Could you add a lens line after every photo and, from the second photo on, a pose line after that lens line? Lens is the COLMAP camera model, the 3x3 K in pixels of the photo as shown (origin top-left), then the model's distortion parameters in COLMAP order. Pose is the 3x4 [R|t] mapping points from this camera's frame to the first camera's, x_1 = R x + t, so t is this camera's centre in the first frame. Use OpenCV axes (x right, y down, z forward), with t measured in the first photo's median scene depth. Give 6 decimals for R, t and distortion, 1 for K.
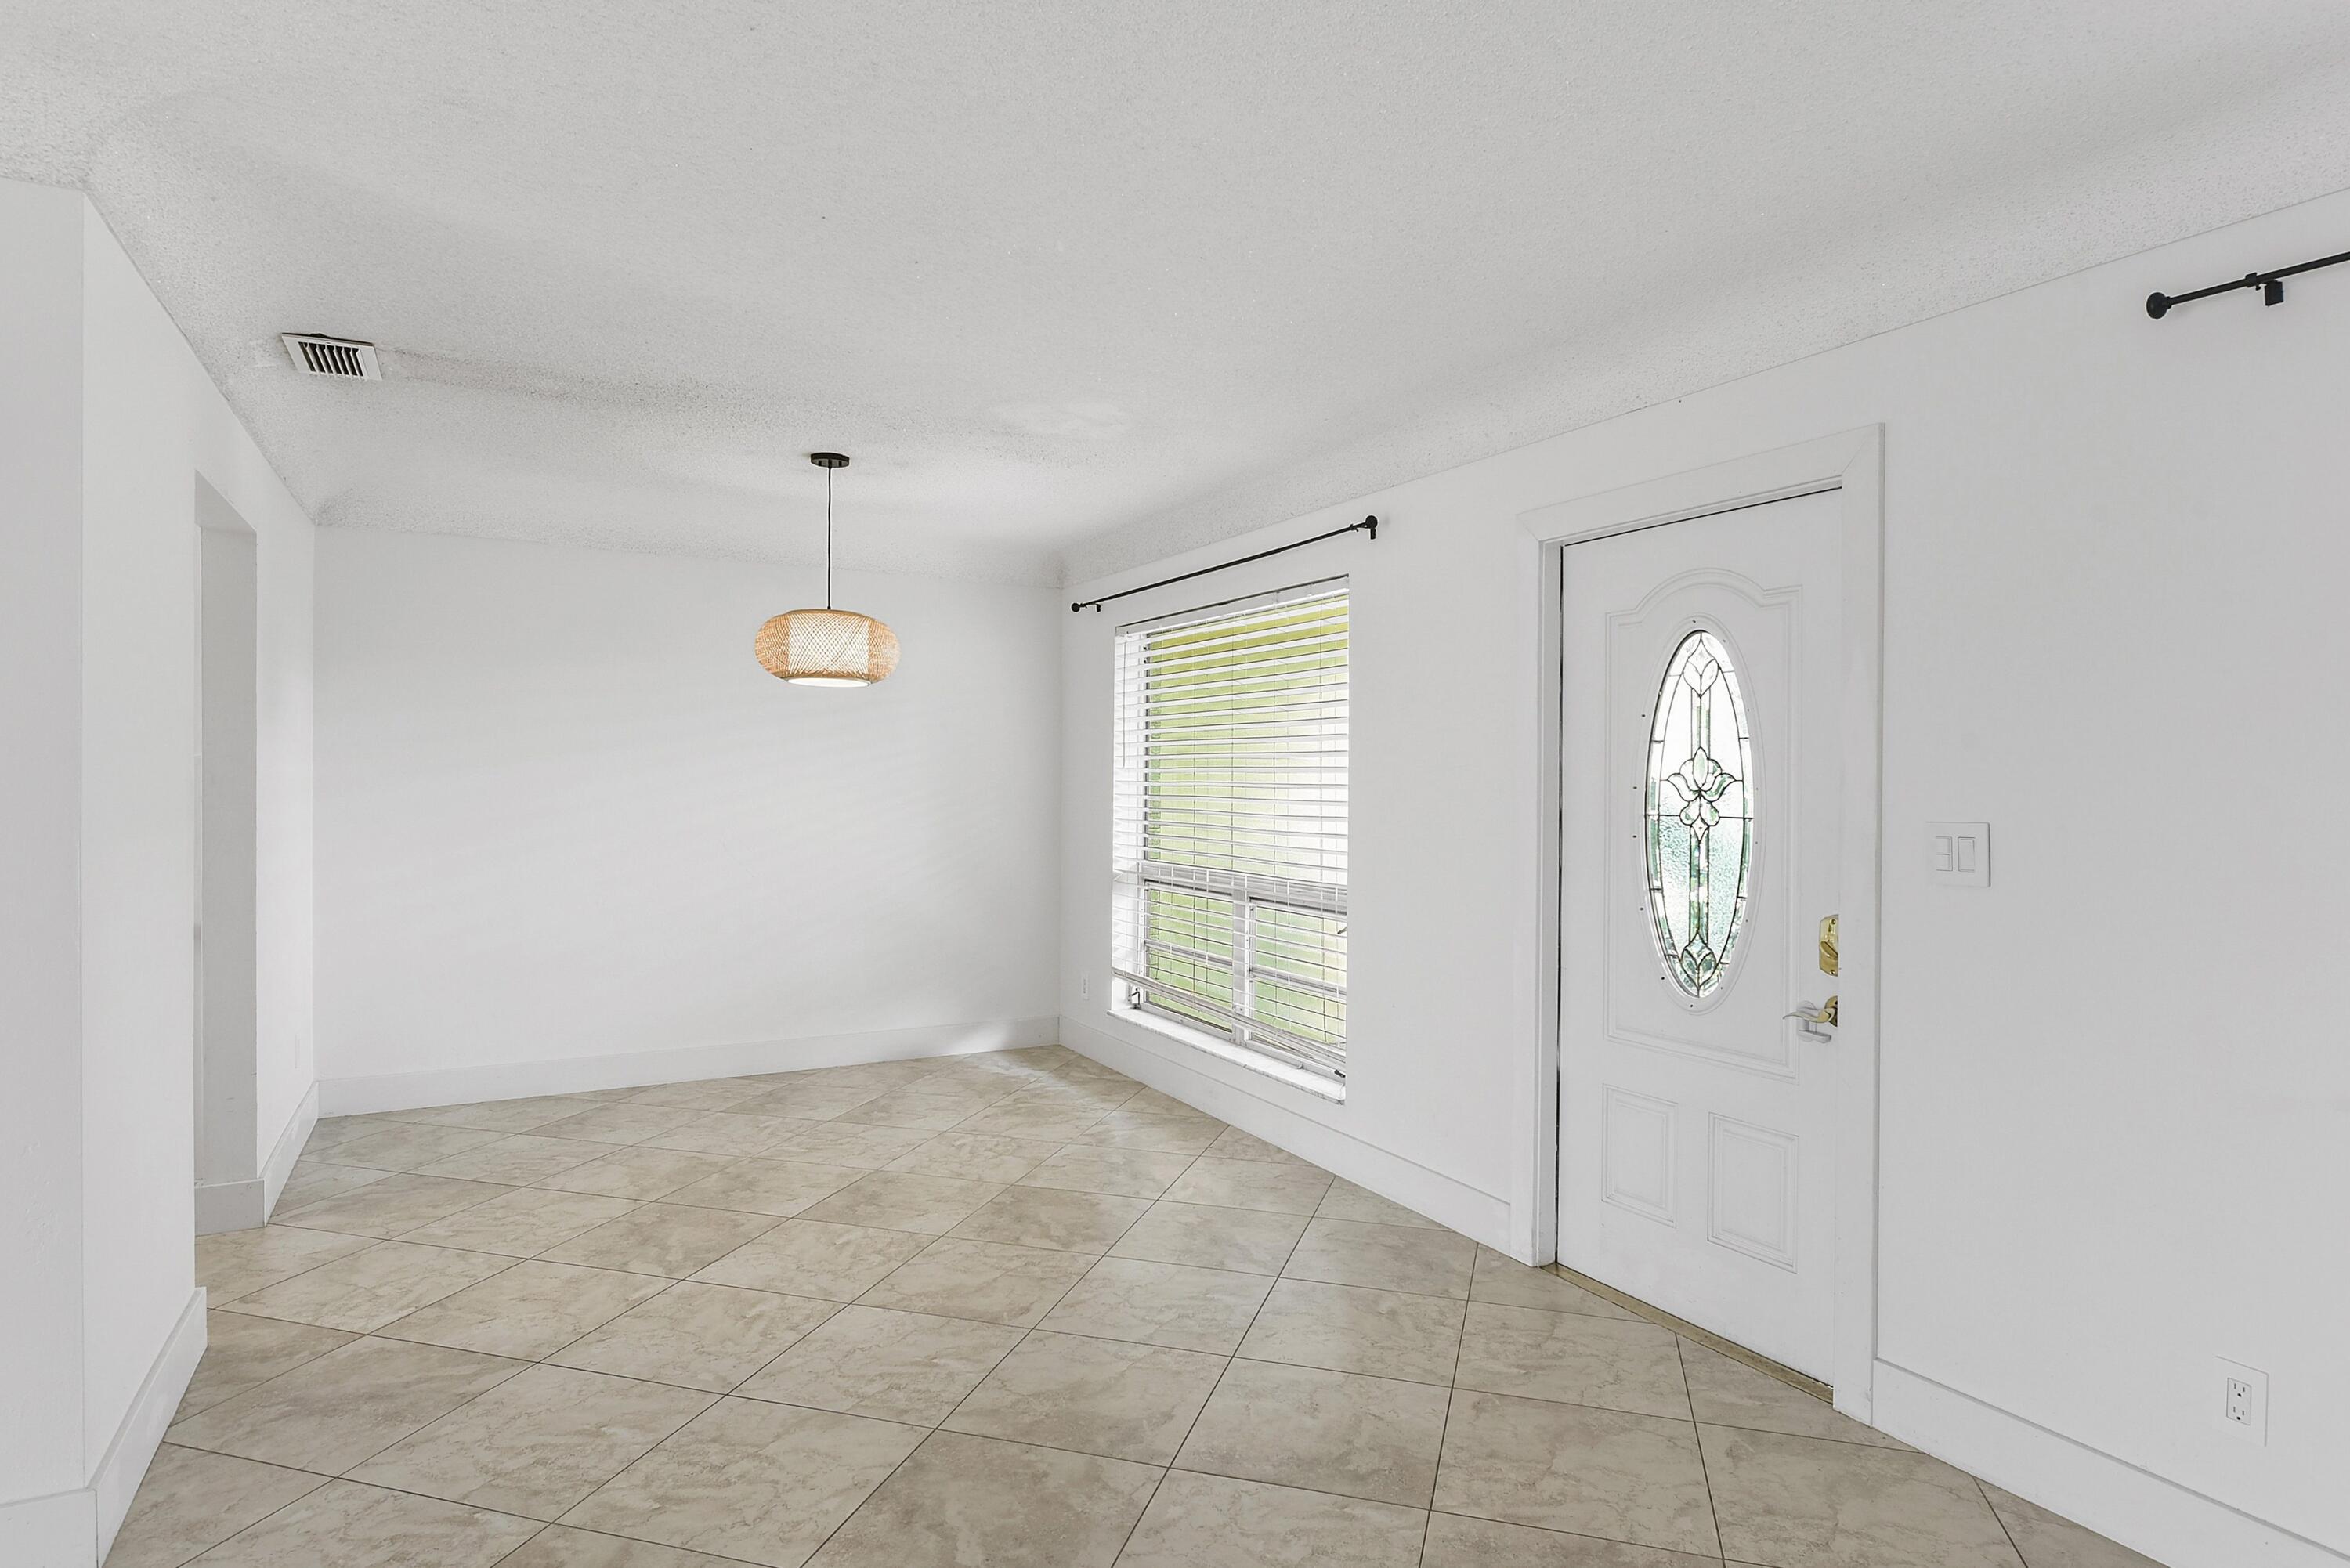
lens RADIAL K [[1295.2, 0, 1228.4], [0, 1295.2, 786.0], [0, 0, 1]] dist [-0.025181, -0.001428]
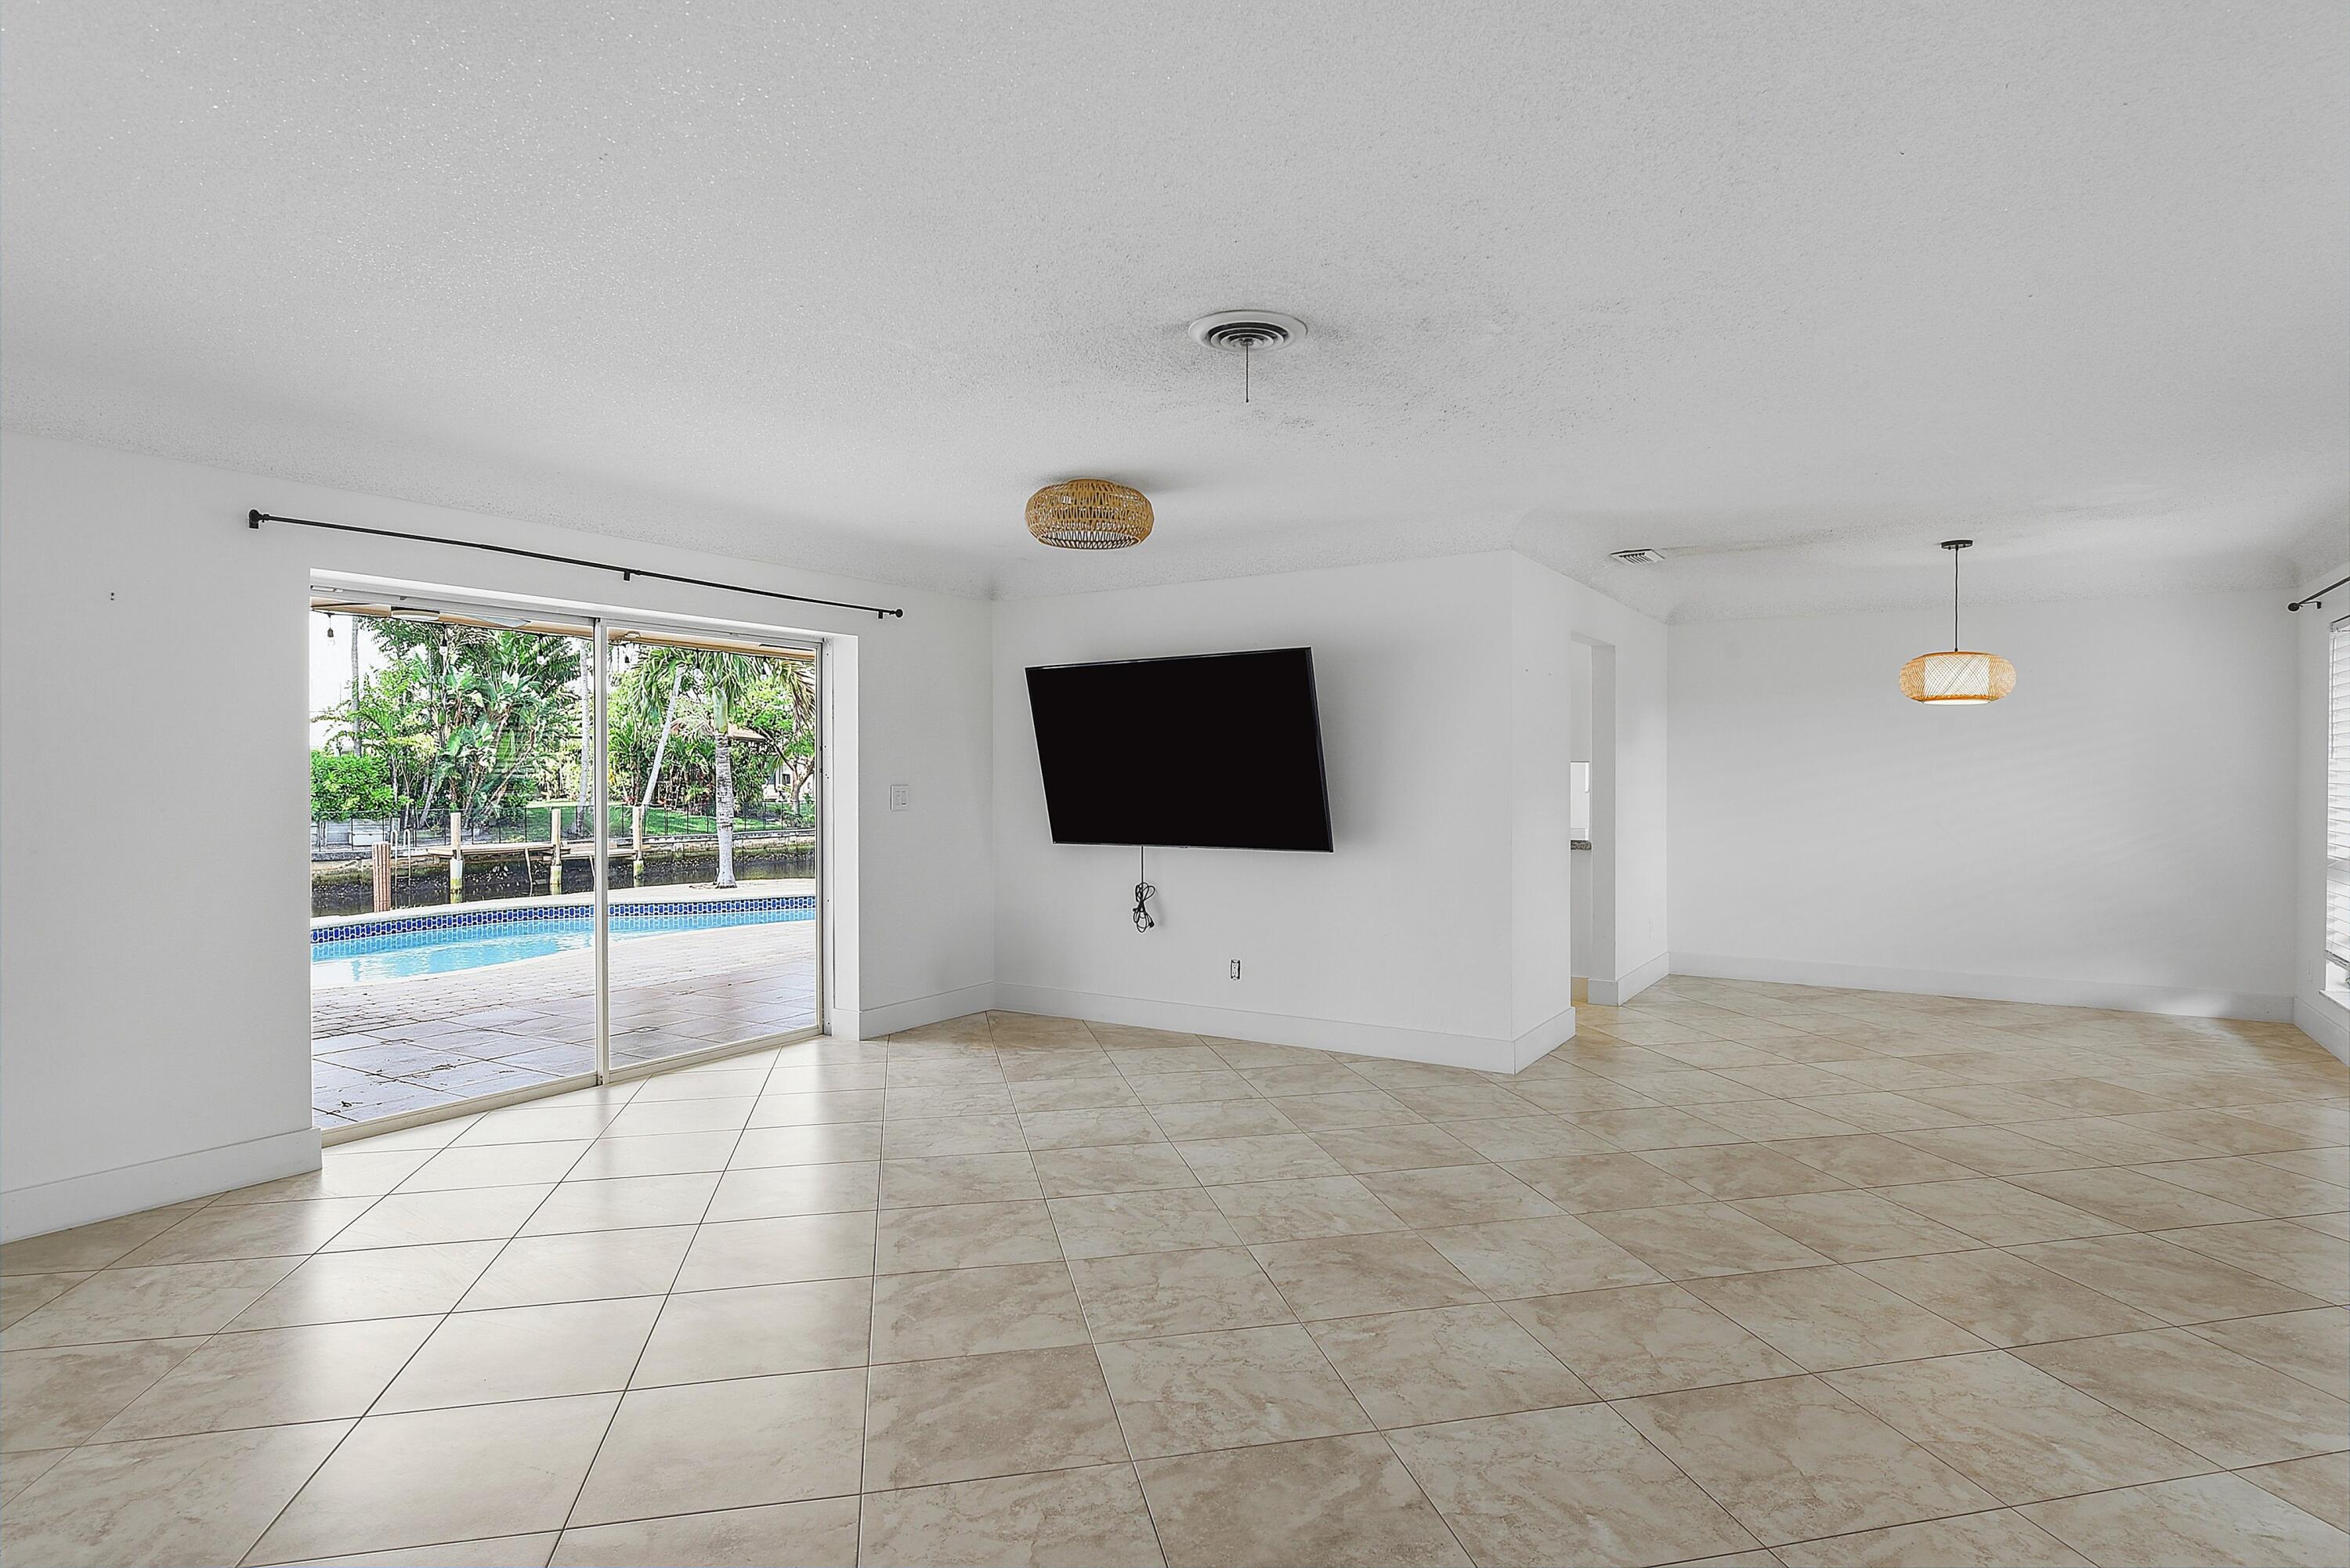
lens RADIAL K [[1226.9, 0, 1176.7], [0, 1226.9, 797.8], [0, 0, 1]] dist [-0.001285, 0.000277]
pose [[0.459543, 0.007417, -0.888125, 0.489530], [-0.000424, 0.999967, 0.008131, 0.013861], [0.888156, -0.003360, 0.459531, -0.373482]]
